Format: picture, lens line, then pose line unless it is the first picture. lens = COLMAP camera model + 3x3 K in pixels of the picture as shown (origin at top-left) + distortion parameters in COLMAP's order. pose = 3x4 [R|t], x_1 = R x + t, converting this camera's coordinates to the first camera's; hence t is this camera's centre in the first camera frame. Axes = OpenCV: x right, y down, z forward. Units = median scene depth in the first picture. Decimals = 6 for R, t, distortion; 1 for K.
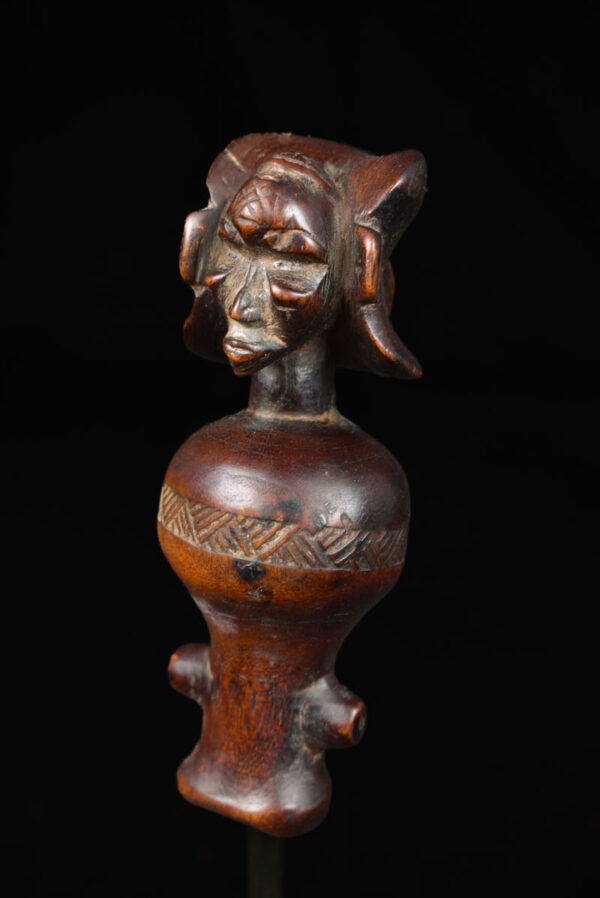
lens RADIAL K [[1722.1, 0, 300.0], [0, 1722.1, 449.0], [0, 0, 1]] dist [0.002330, -0.027027]
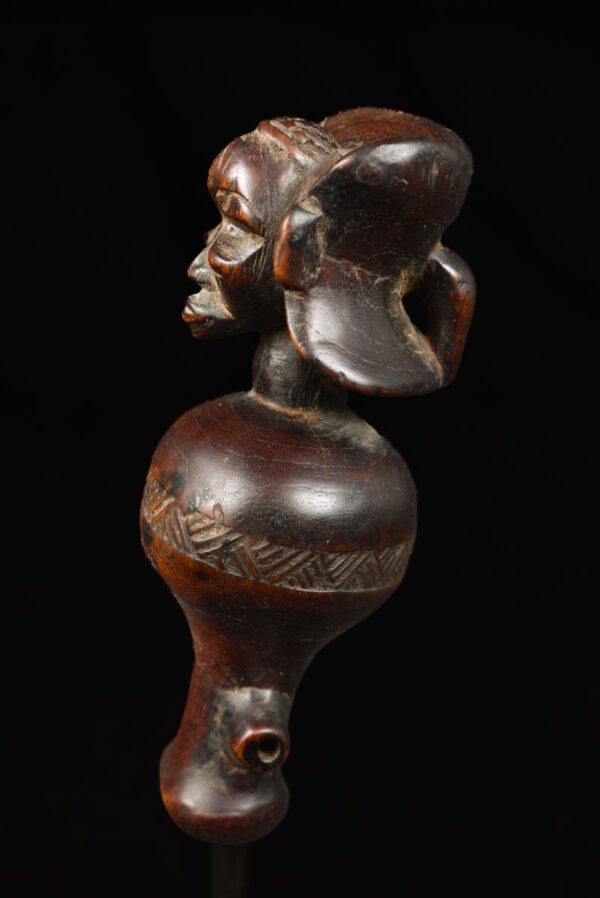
lens RADIAL K [[1722.1, 0, 300.0], [0, 1722.1, 449.0], [0, 0, 1]] dist [0.002330, -0.027027]
pose [[0.622047, 0.260139, -0.738502, 0.727558], [-0.285950, 0.953522, 0.095022, -0.091152], [0.728897, 0.152067, 0.667522, 0.410358]]
